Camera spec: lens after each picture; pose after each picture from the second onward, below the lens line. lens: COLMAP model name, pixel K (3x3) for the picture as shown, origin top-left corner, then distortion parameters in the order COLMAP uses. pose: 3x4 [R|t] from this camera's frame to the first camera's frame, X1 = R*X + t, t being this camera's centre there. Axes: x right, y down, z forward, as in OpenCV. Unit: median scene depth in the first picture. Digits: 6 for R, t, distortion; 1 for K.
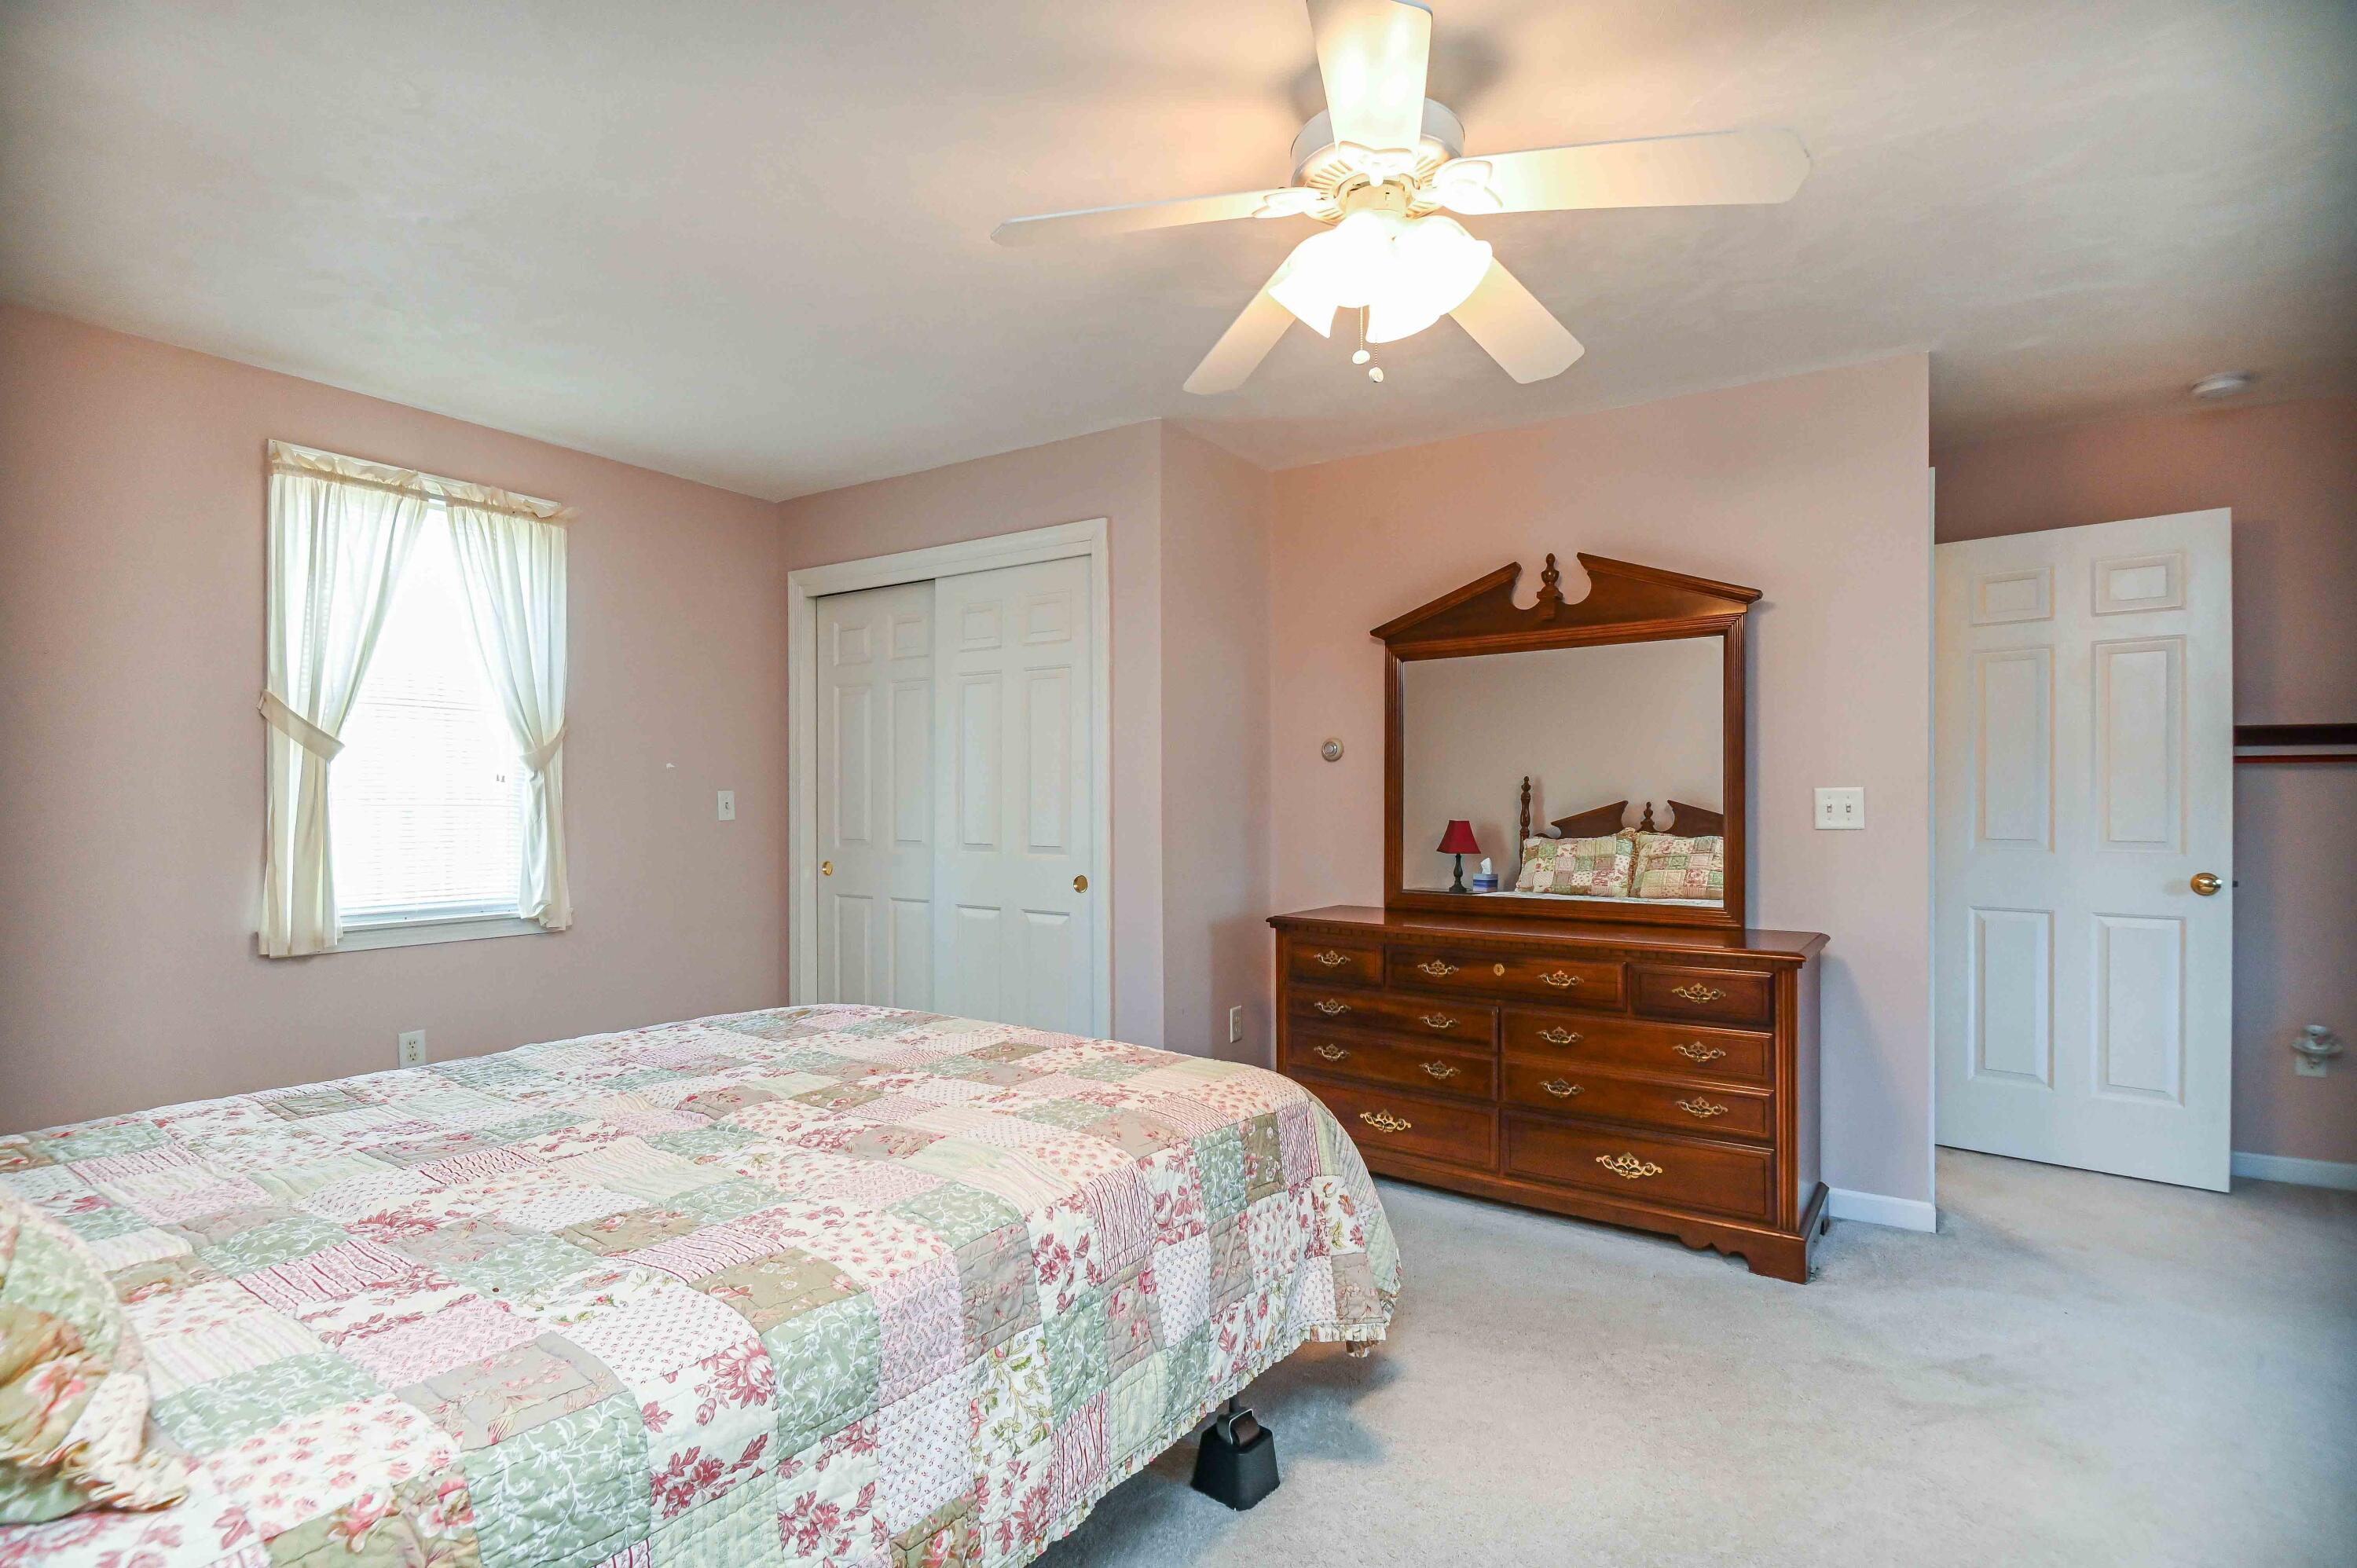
lens RADIAL K [[1128.8, 0, 1162.3], [0, 1128.8, 803.8], [0, 0, 1]] dist [0.021192, -0.023540]
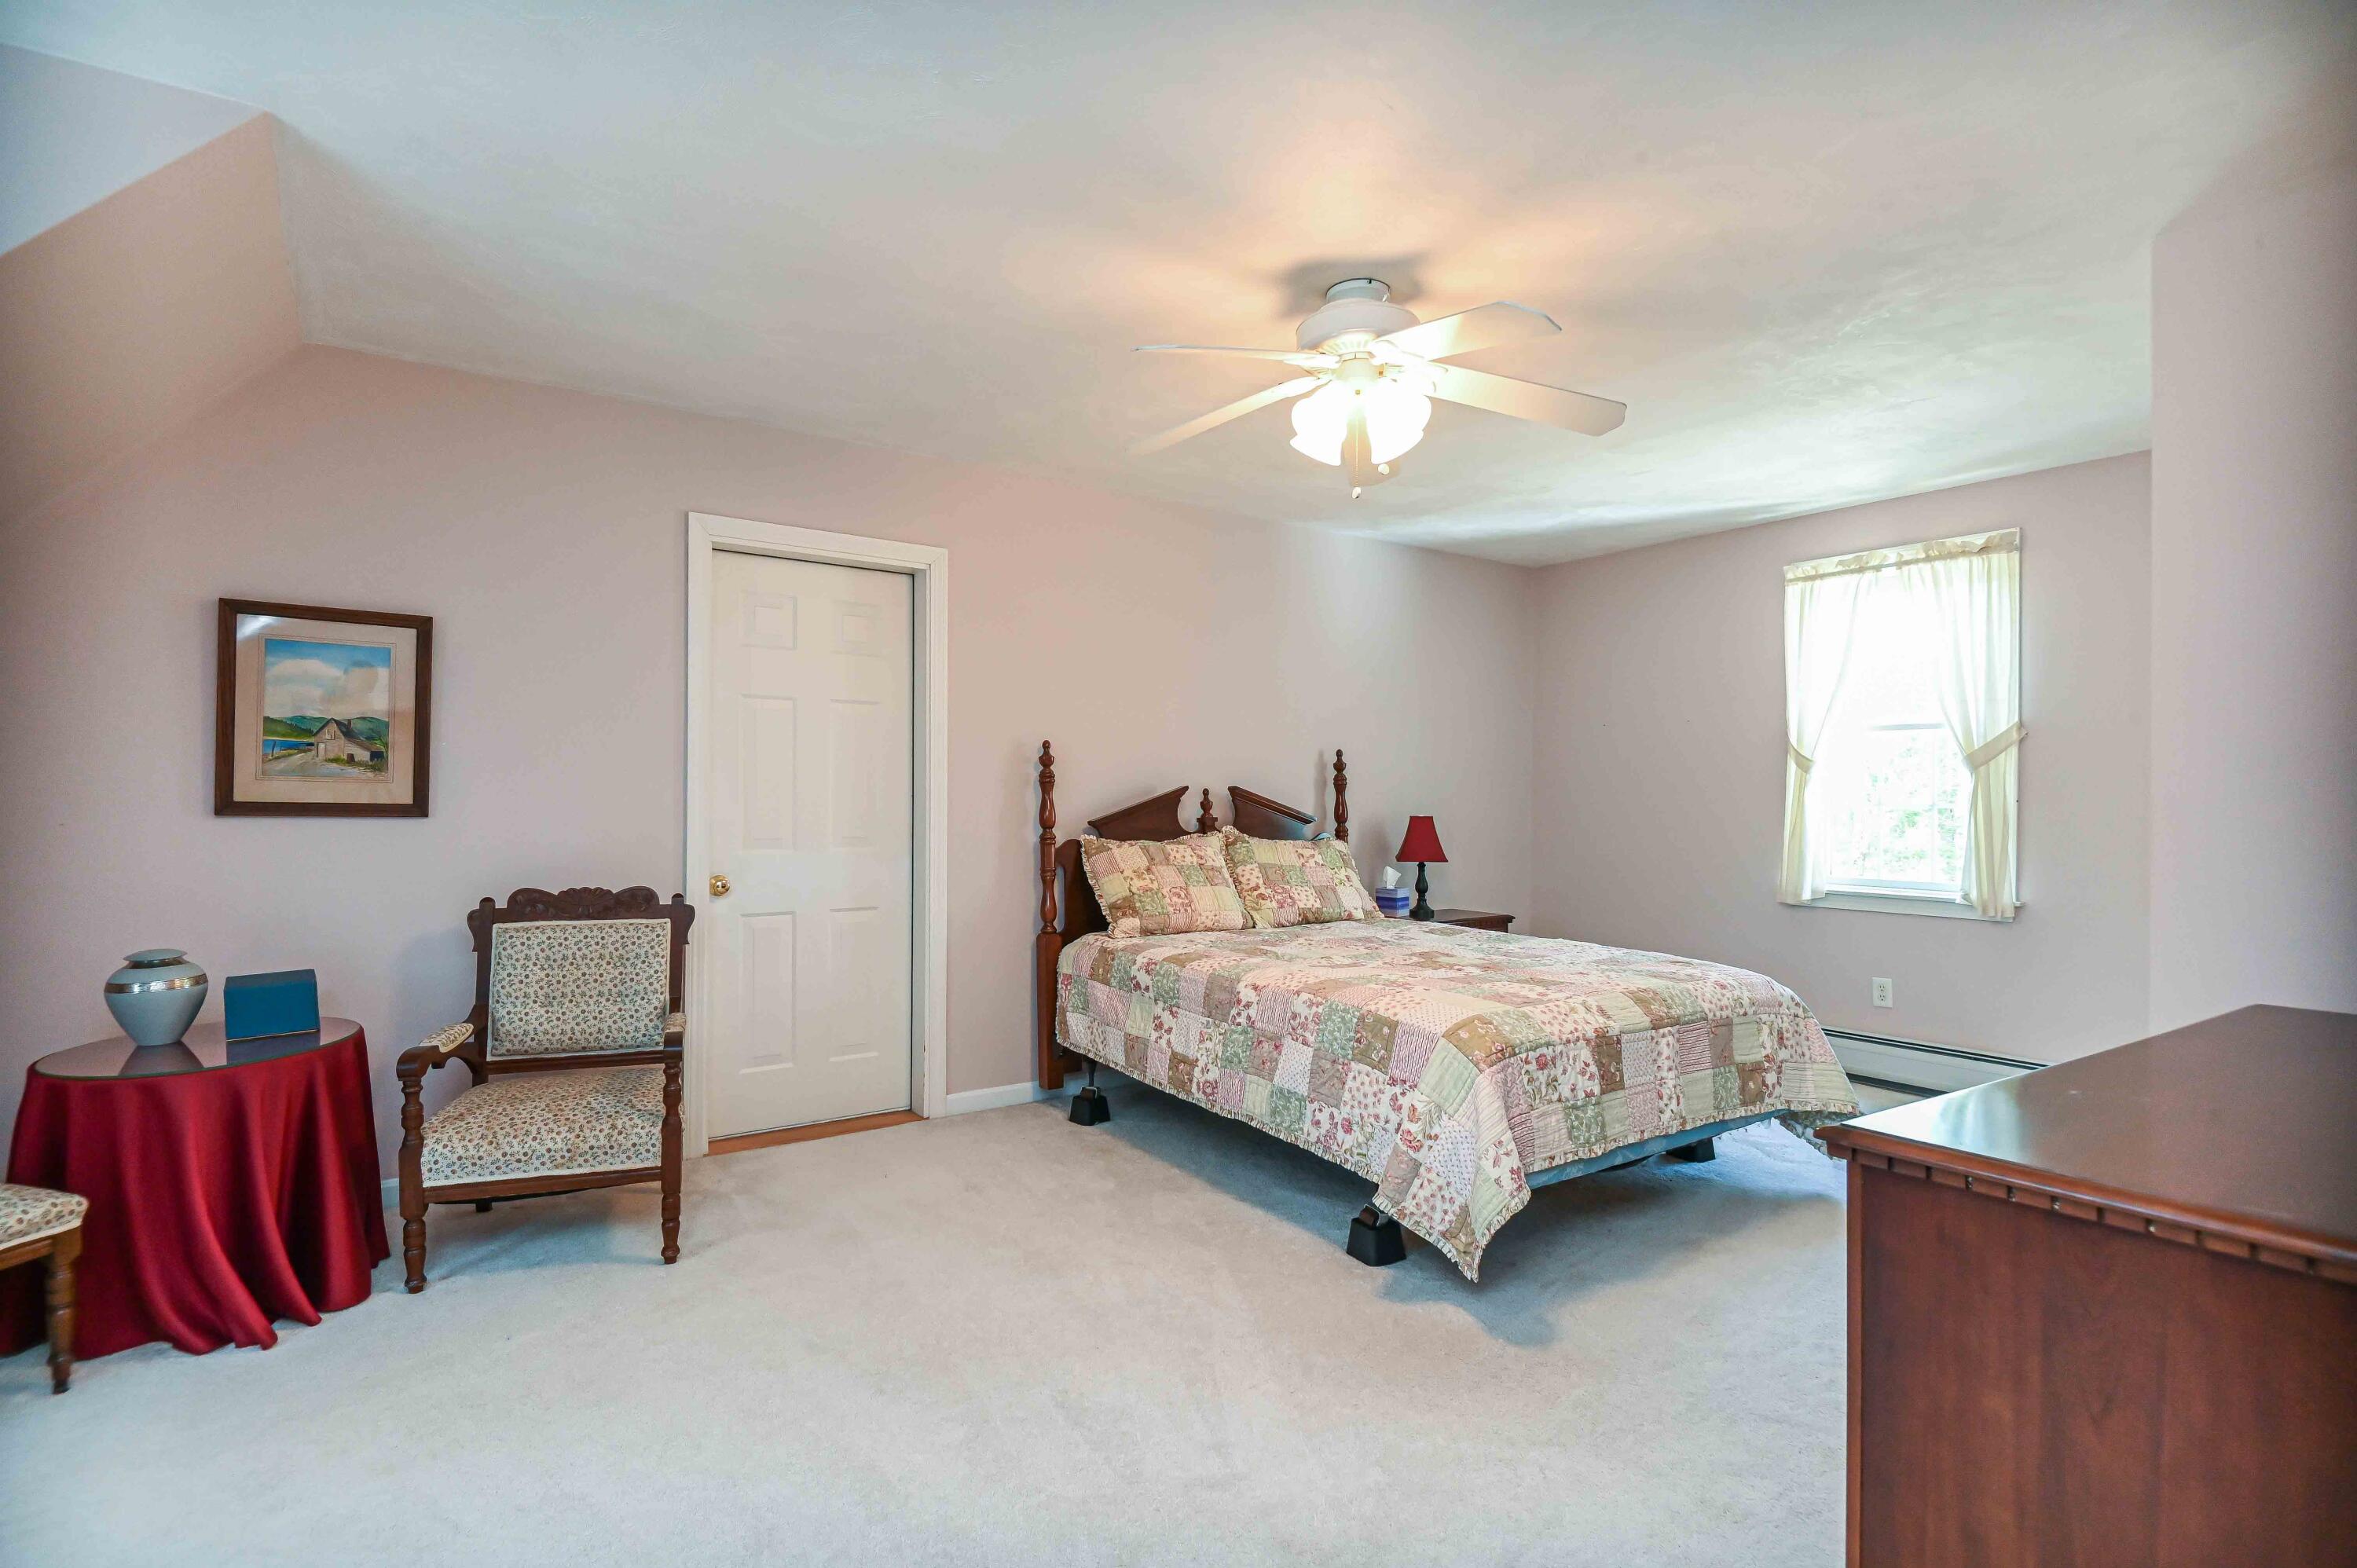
lens RADIAL K [[1128.8, 0, 1162.3], [0, 1128.8, 803.8], [0, 0, 1]] dist [0.021192, -0.023540]
pose [[-0.367696, 0.002681, -0.929942, 1.690739], [-0.006621, 0.999963, 0.005501, -0.002847], [0.929922, 0.008180, -0.367665, 1.391278]]
